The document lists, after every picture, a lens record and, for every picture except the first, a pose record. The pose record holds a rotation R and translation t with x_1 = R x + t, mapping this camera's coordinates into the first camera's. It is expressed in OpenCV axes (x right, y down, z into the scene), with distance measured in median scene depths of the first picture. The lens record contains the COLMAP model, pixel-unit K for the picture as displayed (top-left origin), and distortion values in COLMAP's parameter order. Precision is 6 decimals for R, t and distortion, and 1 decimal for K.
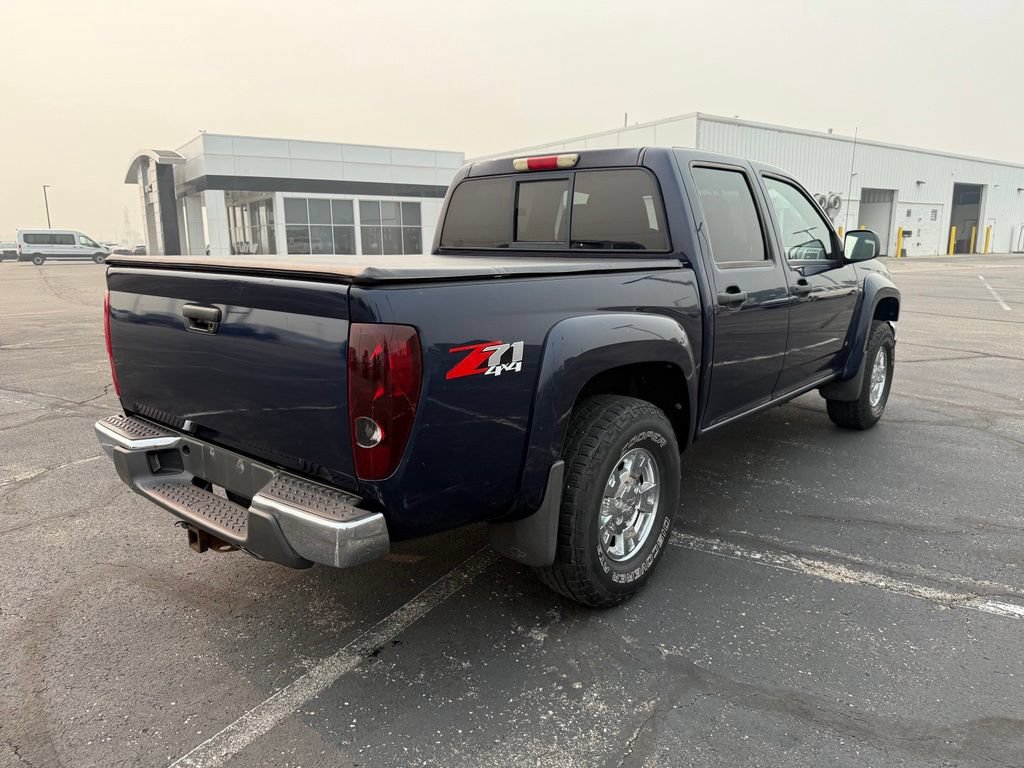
lens RADIAL K [[727.2, 0, 509.8], [0, 727.2, 381.7], [0, 0, 1]] dist [0.081299, -0.115906]
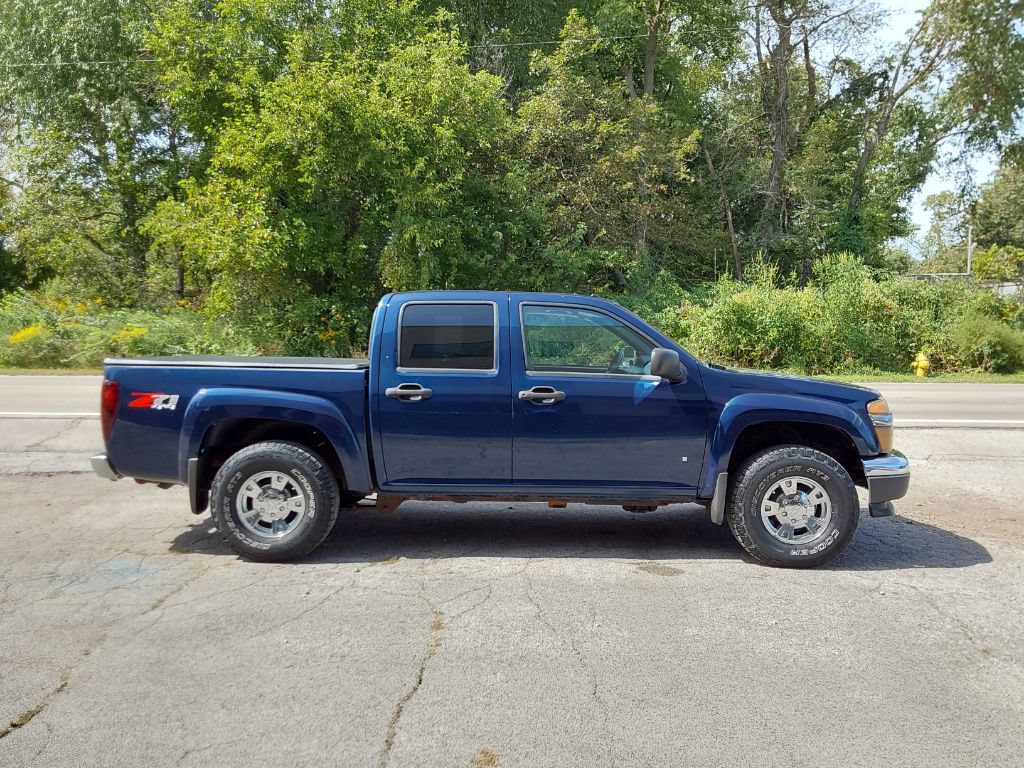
lens RADIAL K [[814.7, 0, 514.0], [0, 814.7, 381.6], [0, 0, 1]] dist [0.119156, -0.182602]
pose [[0.626844, 0.045117, -0.777837, 2.520167], [-0.160846, 0.984311, -0.072530, -0.078829], [0.762362, 0.170576, 0.624266, 0.233254]]
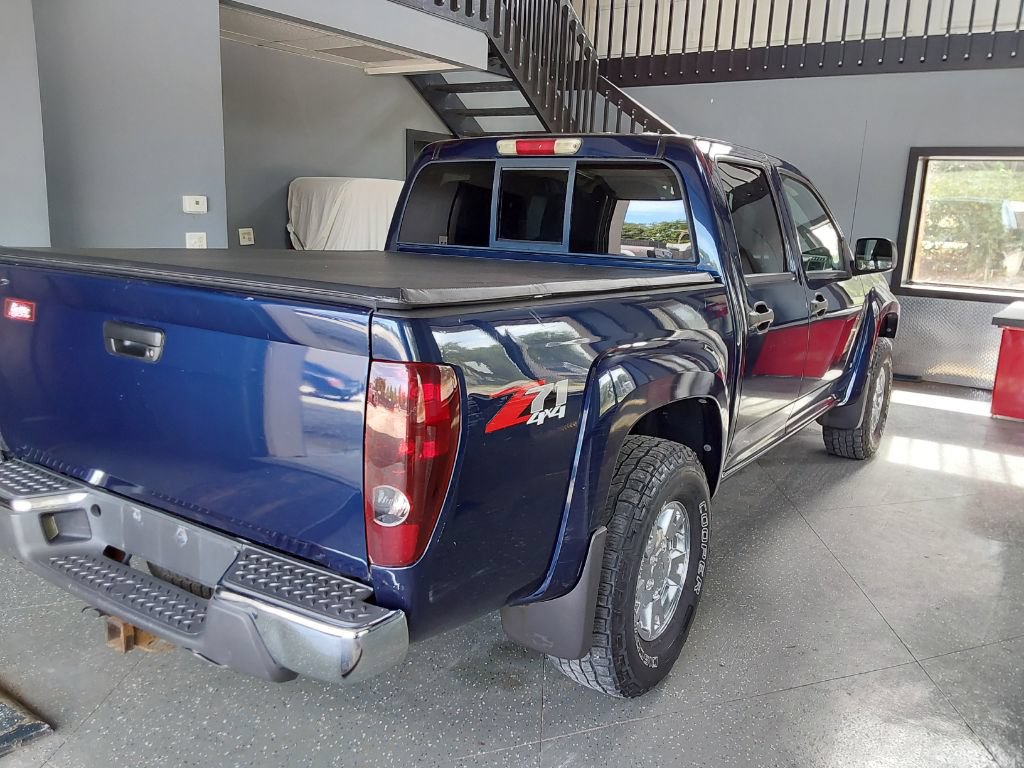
lens RADIAL K [[814.7, 0, 514.0], [0, 814.7, 381.6], [0, 0, 1]] dist [0.119156, -0.182602]
pose [[0.991656, 0.012226, 0.128332, -0.153725], [-0.012034, 0.999925, -0.002268, -0.050643], [-0.128350, 0.000705, 0.991729, 0.125801]]
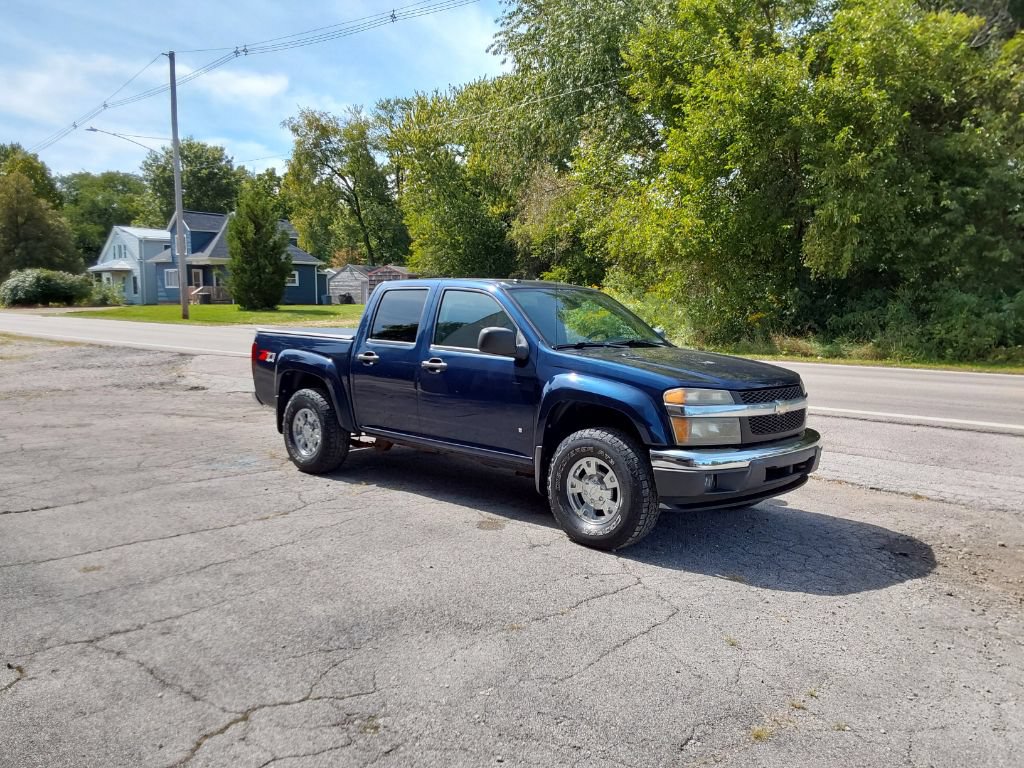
lens RADIAL K [[814.7, 0, 514.0], [0, 814.7, 381.6], [0, 0, 1]] dist [0.119156, -0.182602]
pose [[-0.059308, 0.081646, -0.994895, 3.553594], [-0.217114, 0.971736, 0.092688, -0.496563], [0.974343, 0.221503, -0.039905, 2.194435]]
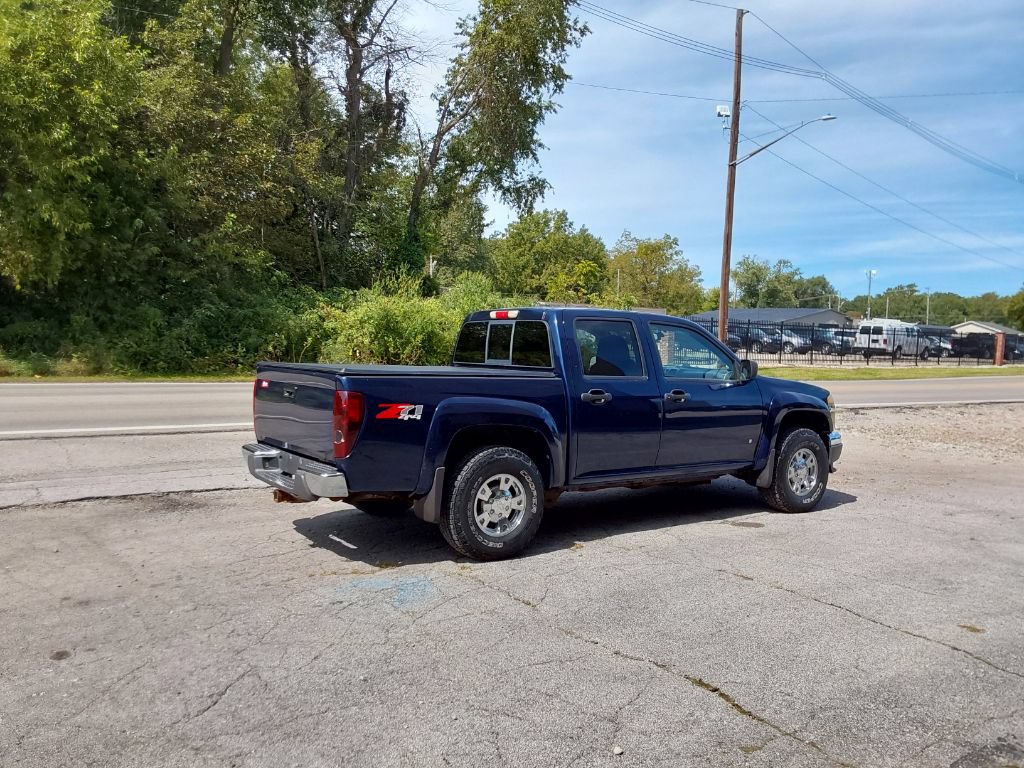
lens RADIAL K [[814.7, 0, 514.0], [0, 814.7, 381.6], [0, 0, 1]] dist [0.119156, -0.182602]
pose [[0.969092, 0.035355, -0.244153, 0.861063], [-0.073661, 0.986000, -0.149595, 0.213925], [0.235446, 0.162956, 0.958129, -1.242659]]
